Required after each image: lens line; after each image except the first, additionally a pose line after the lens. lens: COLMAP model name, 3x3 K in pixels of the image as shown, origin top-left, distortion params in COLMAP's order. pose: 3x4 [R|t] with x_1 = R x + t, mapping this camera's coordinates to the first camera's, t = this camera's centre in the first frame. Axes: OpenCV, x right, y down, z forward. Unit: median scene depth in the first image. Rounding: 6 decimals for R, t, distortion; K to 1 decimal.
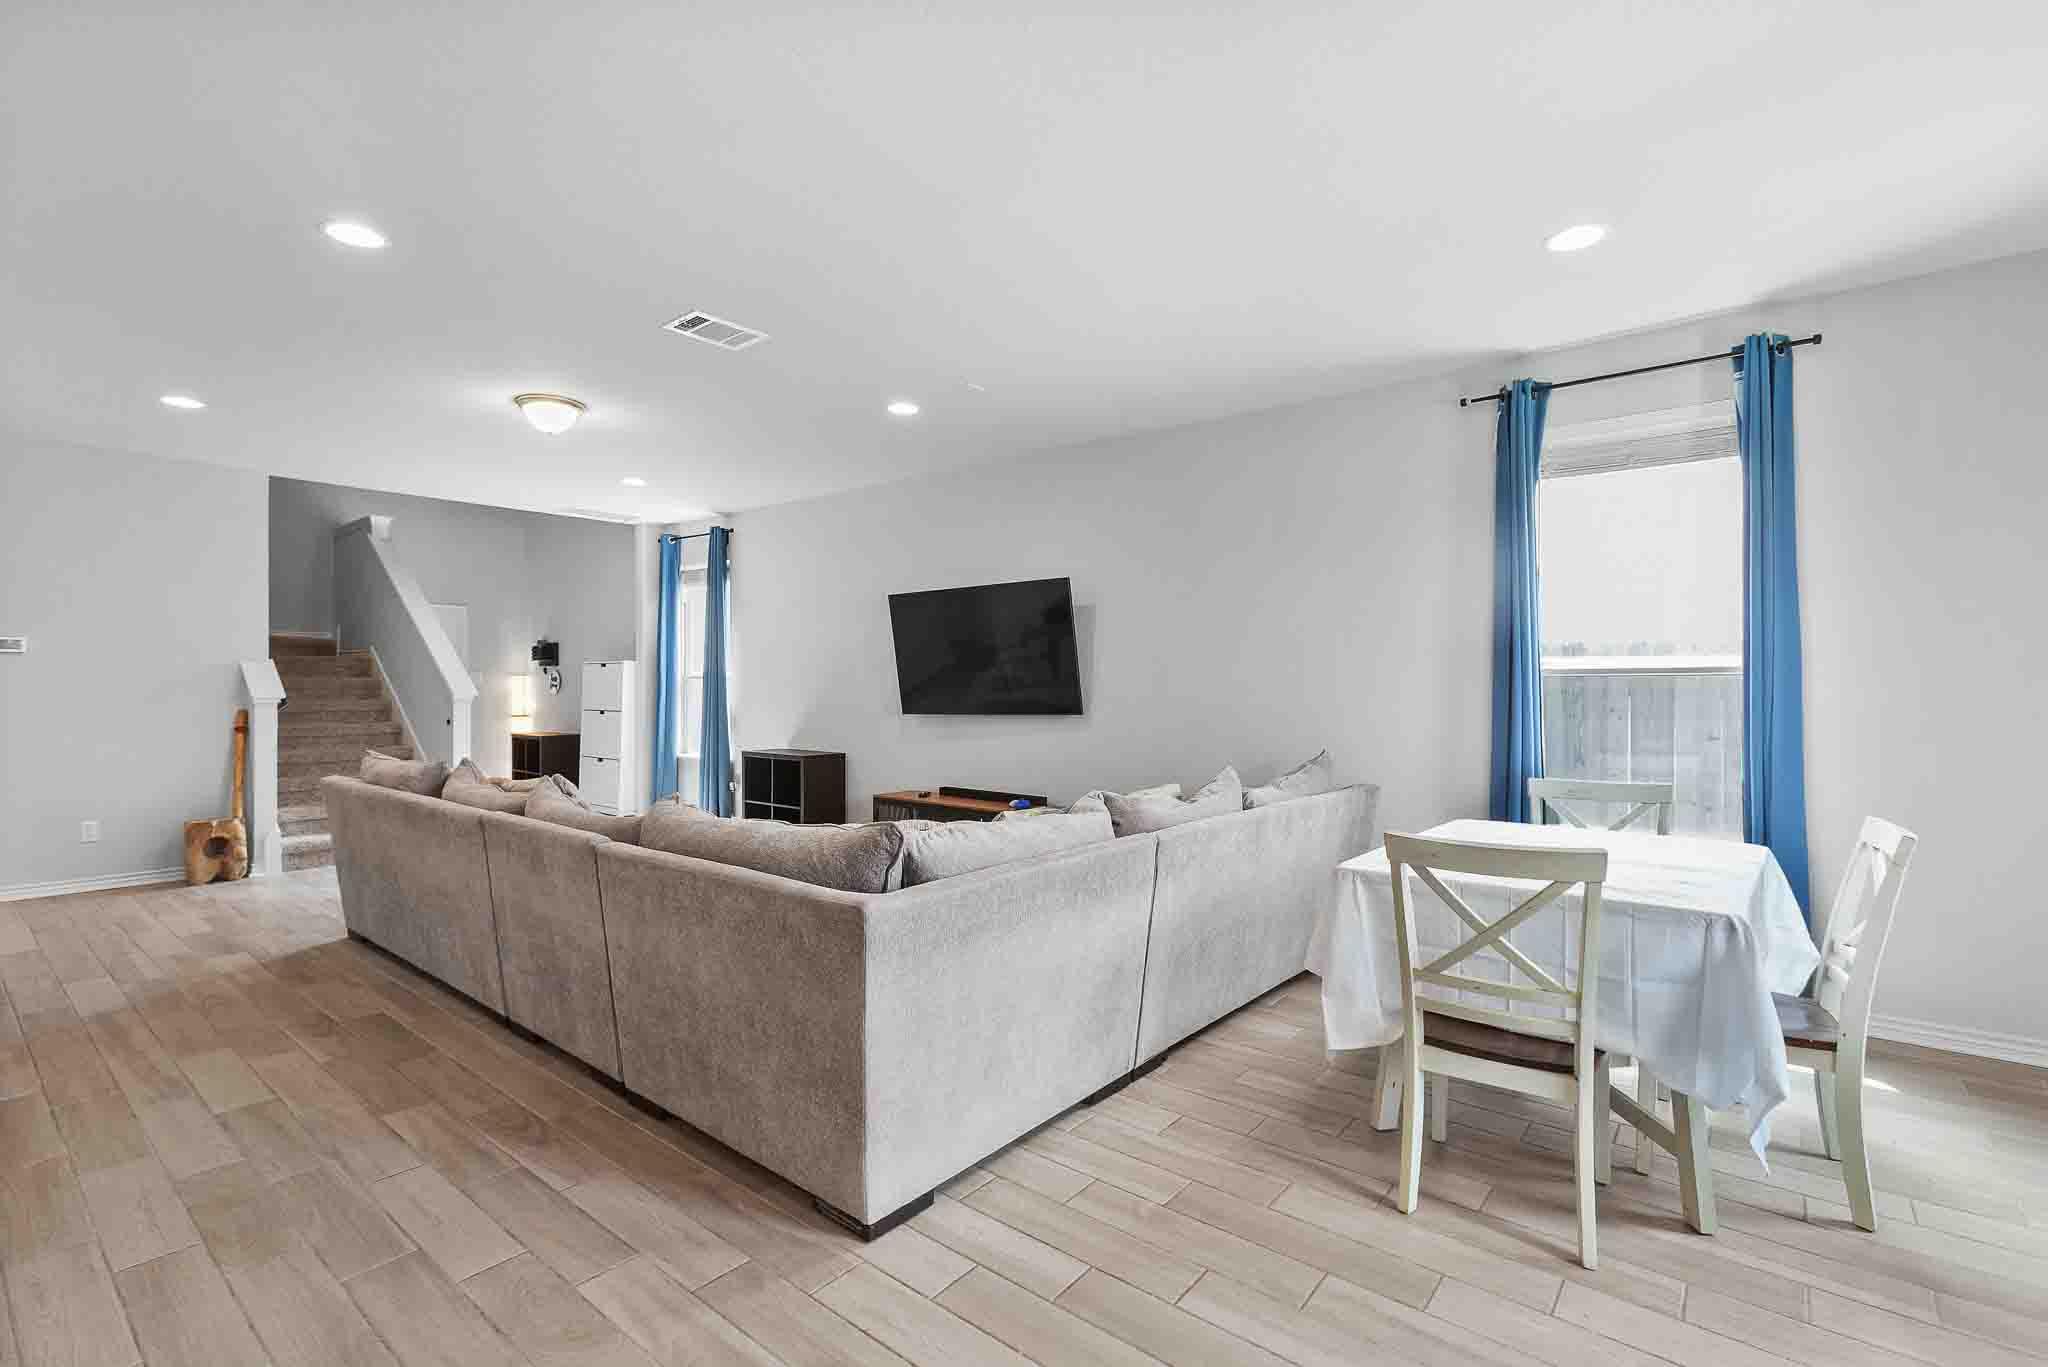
lens RADIAL K [[945.5, 0, 996.1], [0, 945.5, 675.7], [0, 0, 1]] dist [-0.004647, 0.005999]
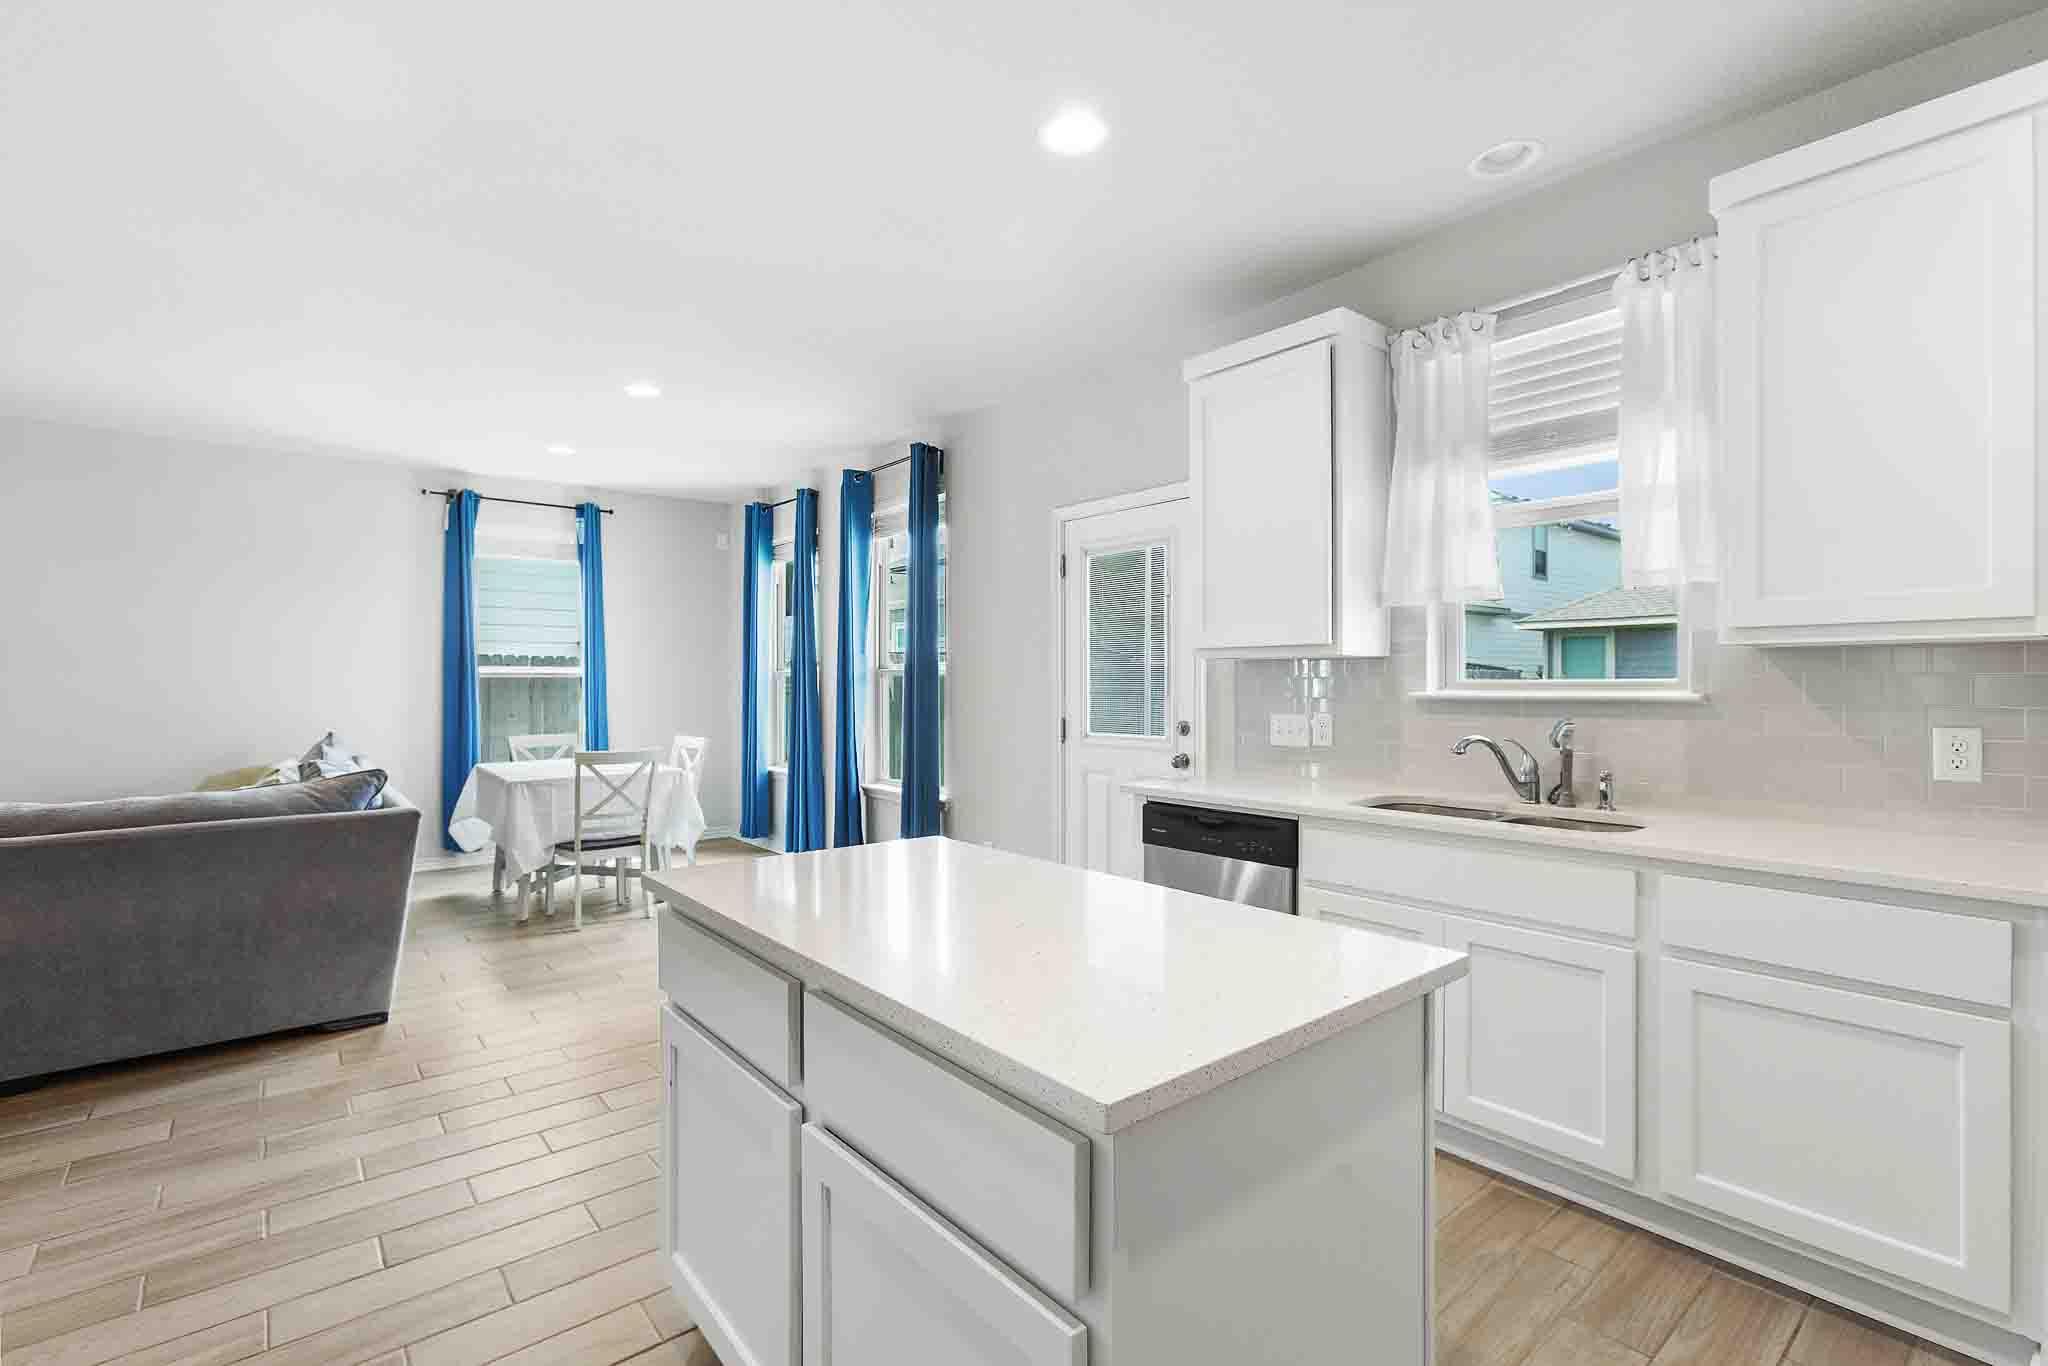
lens RADIAL K [[945.5, 0, 1023.8], [0, 945.5, 672.9], [0, 0, 1]] dist [-0.004647, 0.005999]
pose [[0.171757, 0.012240, 0.985063, -0.786440], [-0.010231, 0.999891, -0.010641, 0.001325], [-0.985086, -0.008250, 0.171863, -0.181175]]
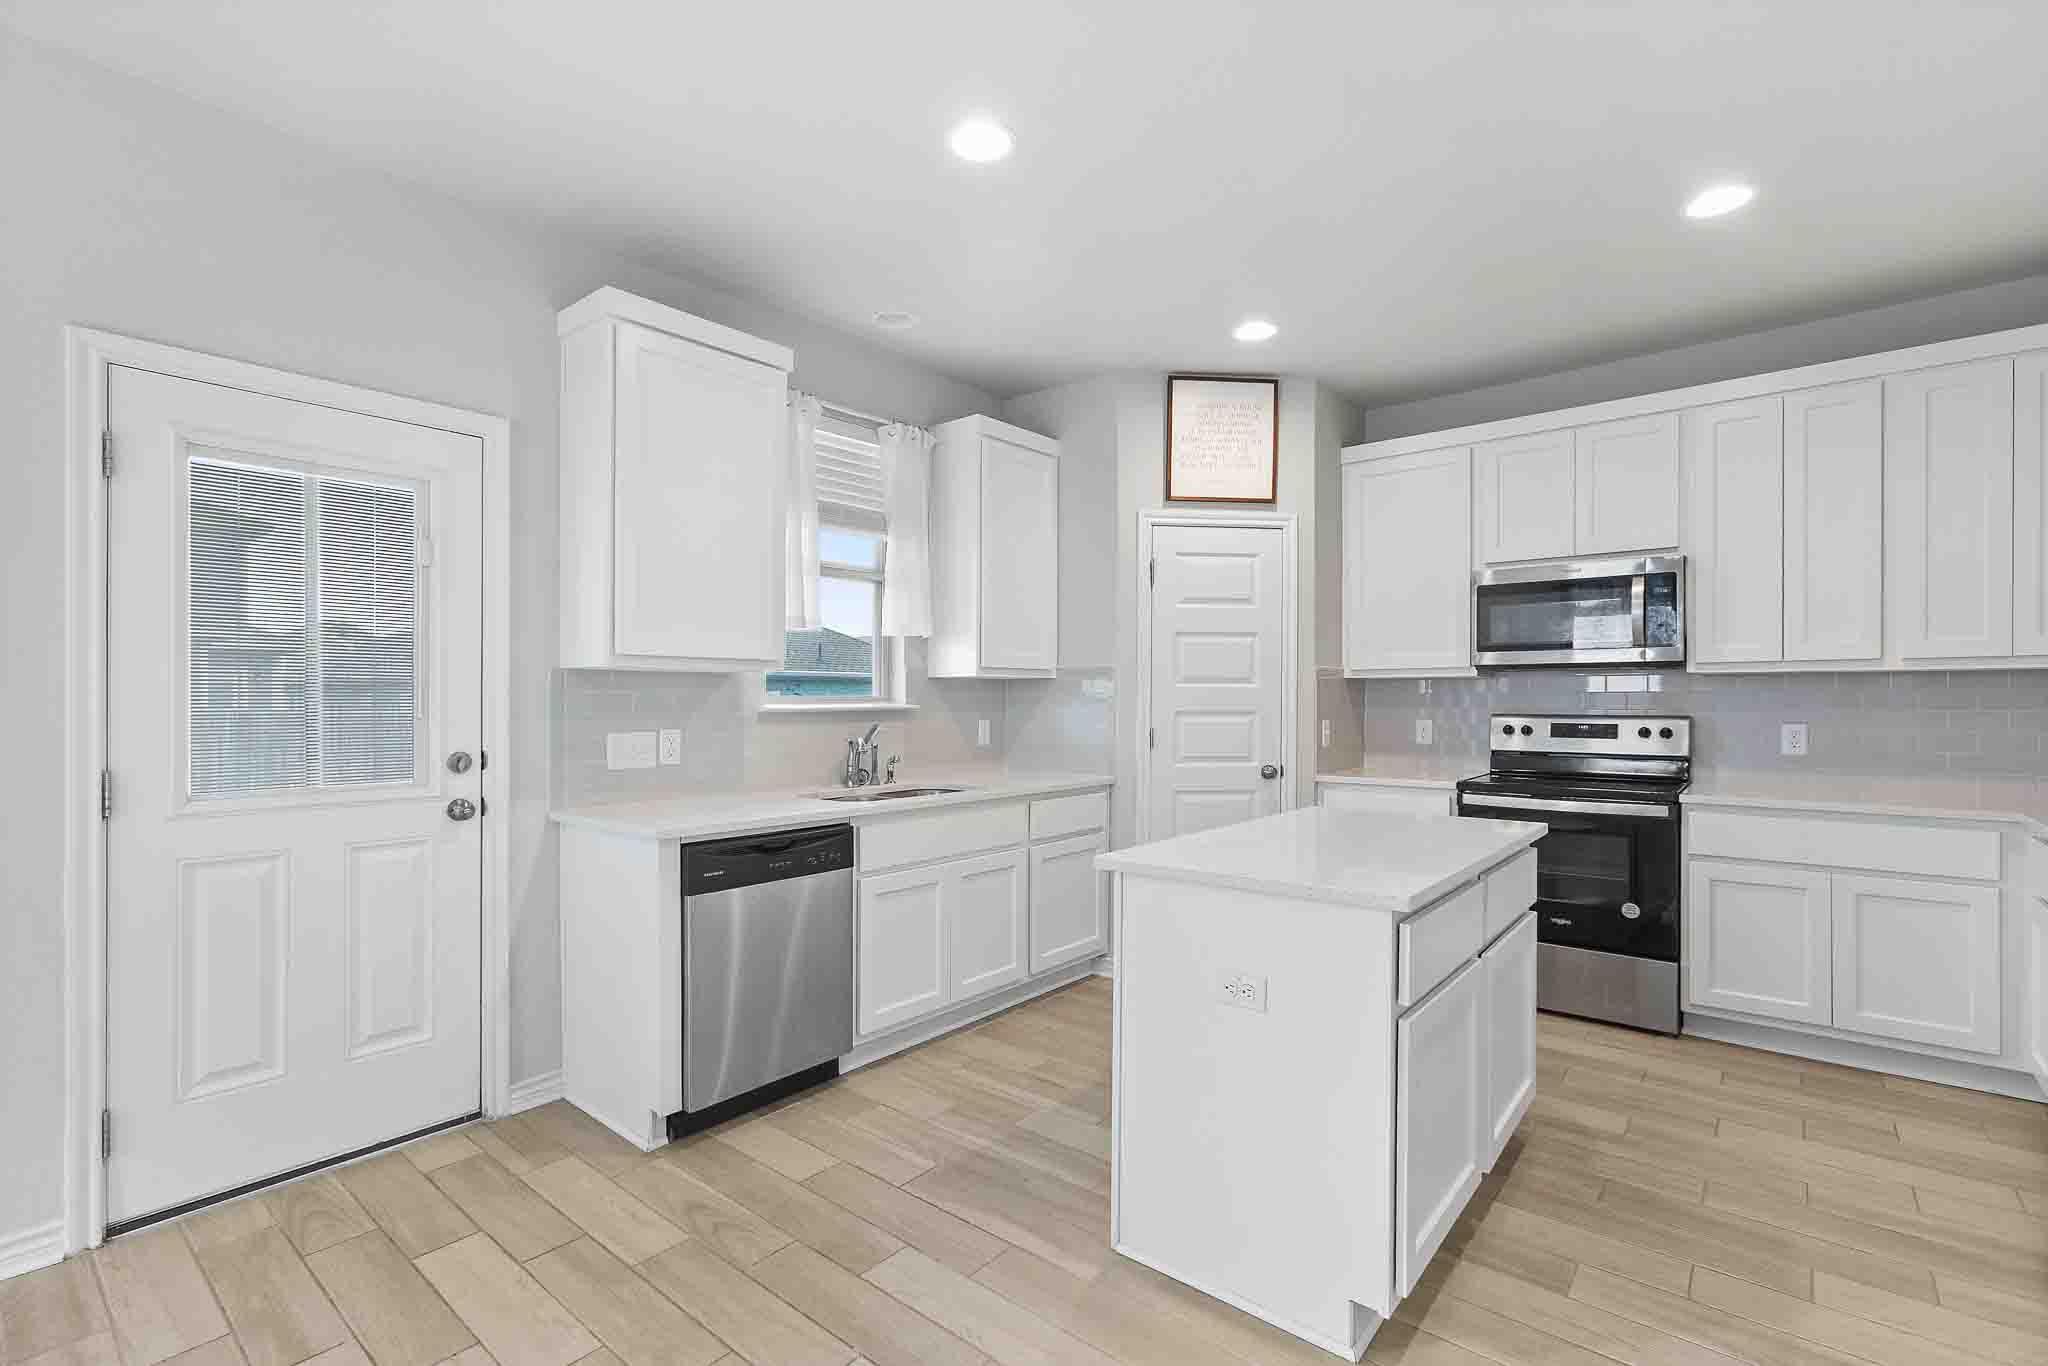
lens RADIAL K [[945.5, 0, 1020.9], [0, 945.5, 696.9], [0, 0, 1]] dist [-0.004647, 0.005999]
pose [[-0.999902, 0.001410, -0.013902, -0.233087], [0.001570, 0.999933, -0.011448, 0.006945], [0.013885, -0.011469, -0.999838, 0.465637]]
